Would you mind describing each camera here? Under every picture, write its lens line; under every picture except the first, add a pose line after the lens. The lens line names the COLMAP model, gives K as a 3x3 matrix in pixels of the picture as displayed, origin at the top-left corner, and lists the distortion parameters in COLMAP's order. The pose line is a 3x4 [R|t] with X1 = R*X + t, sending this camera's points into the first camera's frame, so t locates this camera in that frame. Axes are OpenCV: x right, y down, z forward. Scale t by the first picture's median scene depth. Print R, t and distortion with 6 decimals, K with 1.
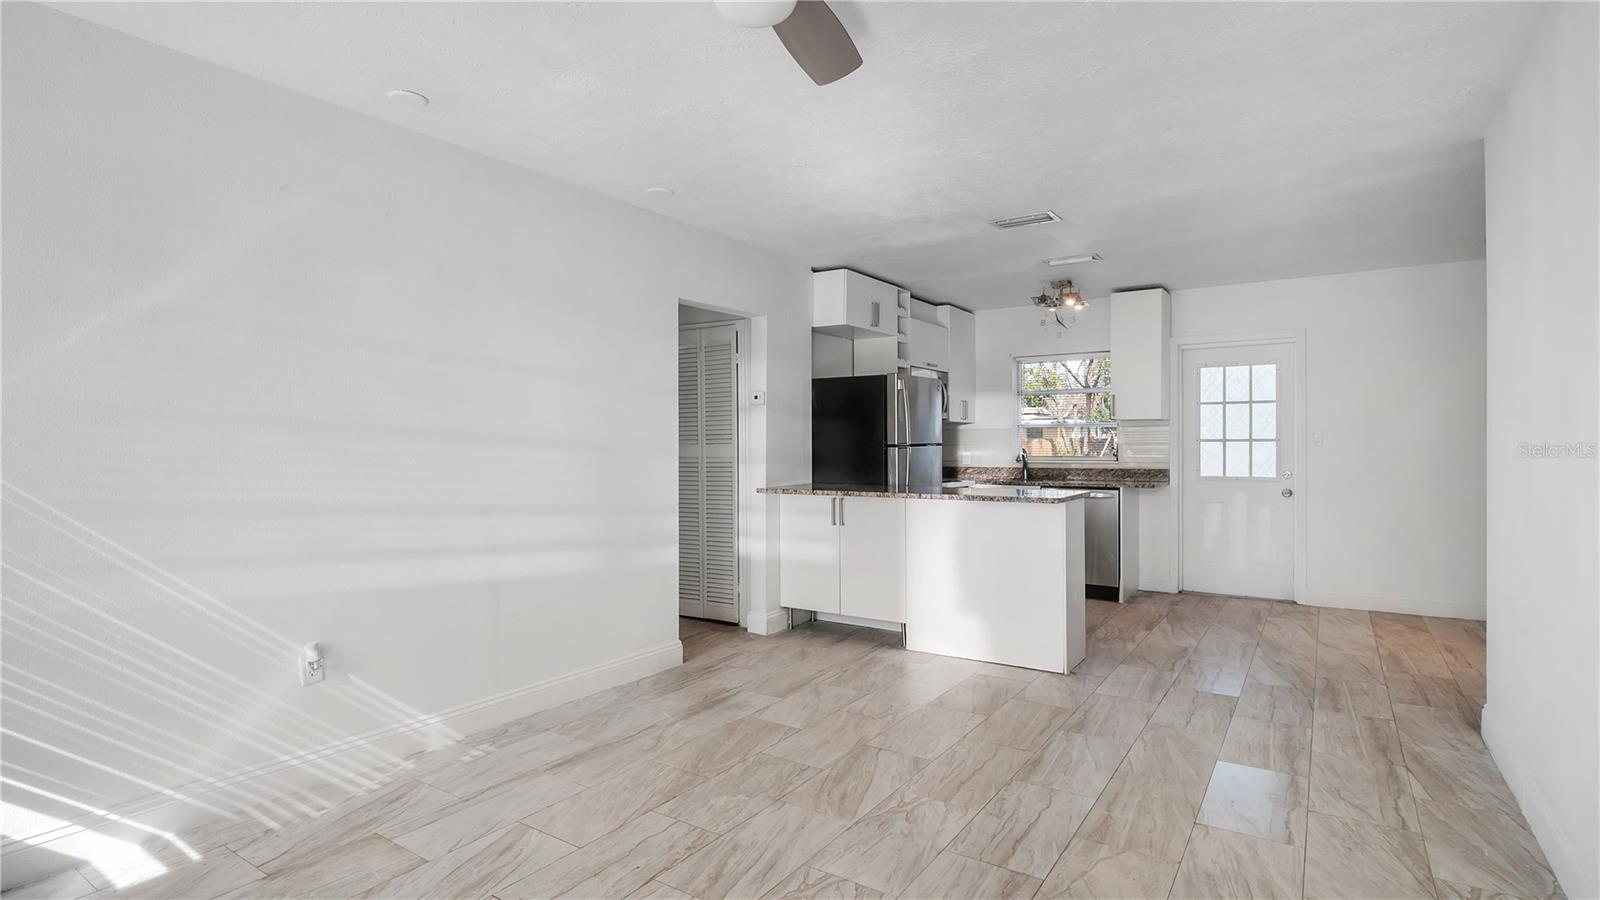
lens RADIAL K [[801.6, 0, 791.7], [0, 801.6, 452.1], [0, 0, 1]] dist [-0.013083, 0.000229]
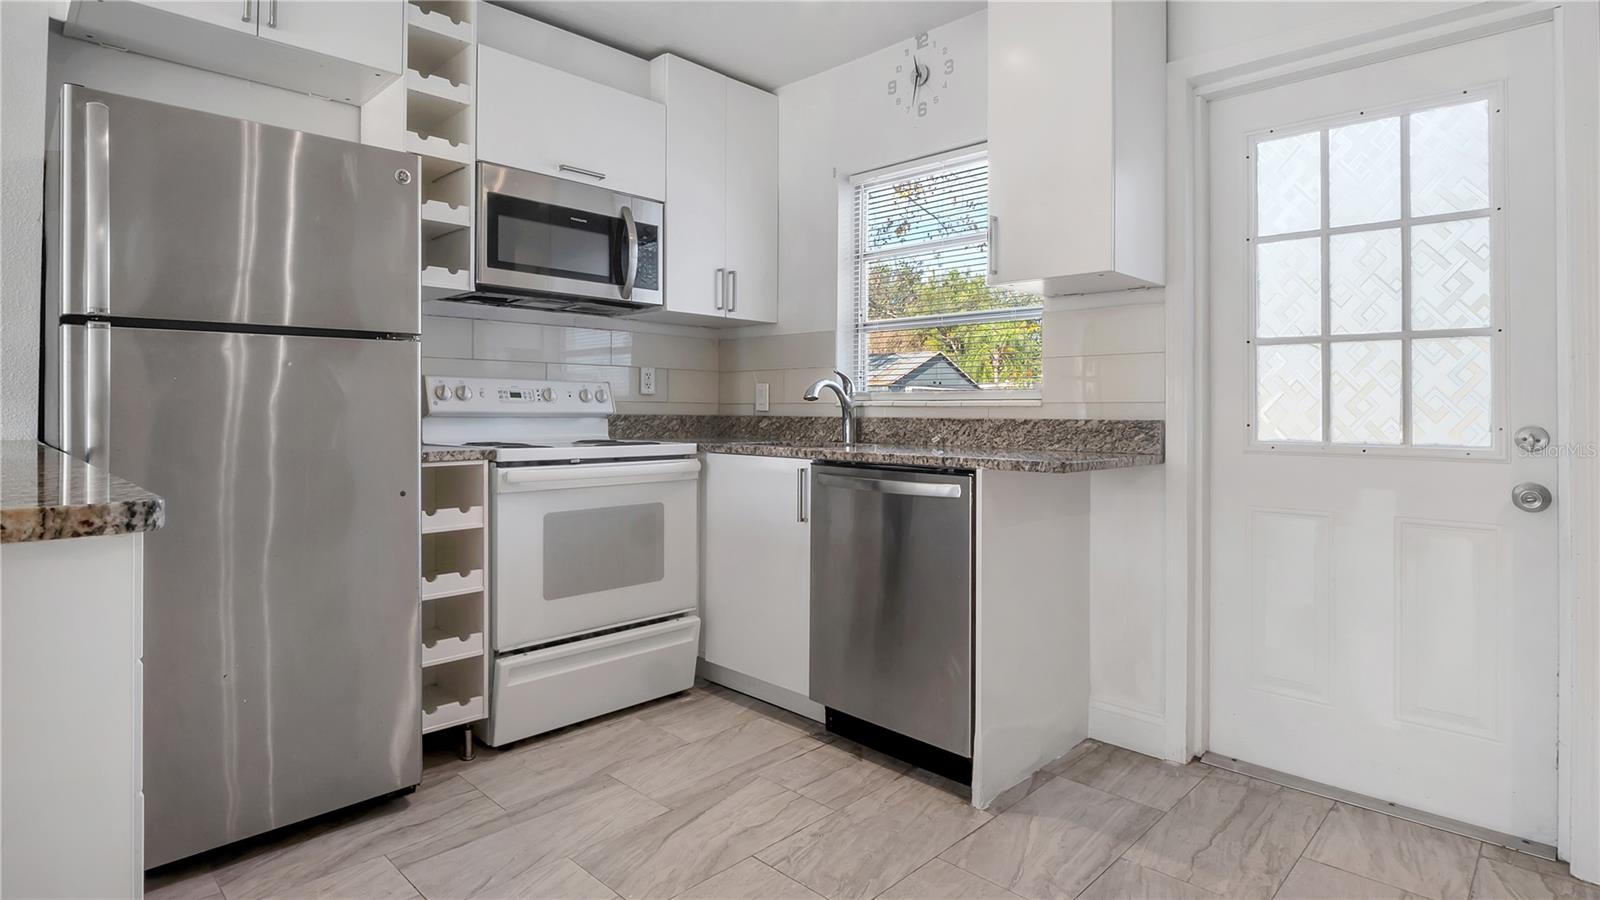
lens RADIAL K [[804.8, 0, 799.5], [0, 804.8, 402.2], [0, 0, 1]] dist [-0.019714, -0.000620]
pose [[0.984545, 0.009742, -0.174862, 0.382109], [-0.013161, 0.999744, -0.018402, 0.022458], [0.174638, 0.020419, 0.984421, 0.626908]]
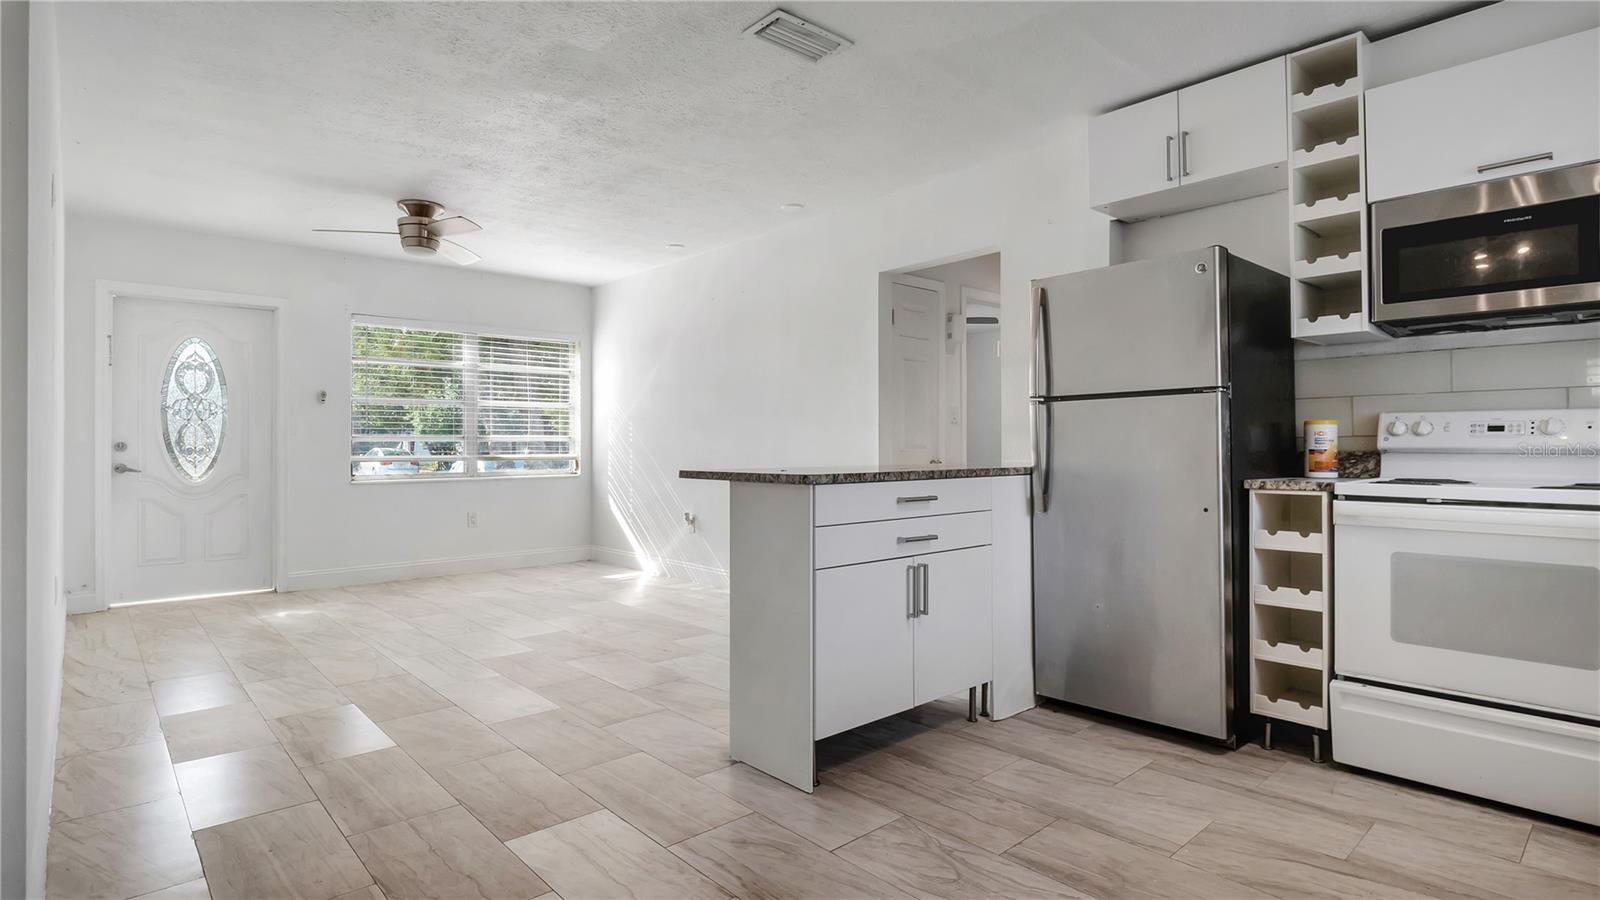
lens RADIAL K [[801.6, 0, 791.7], [0, 801.6, 452.1], [0, 0, 1]] dist [-0.013083, 0.000229]
pose [[-0.245842, 0.013673, -0.969213, 0.638924], [-0.005435, 0.999865, 0.015484, 0.019530], [0.969295, 0.009074, -0.245735, 0.815094]]
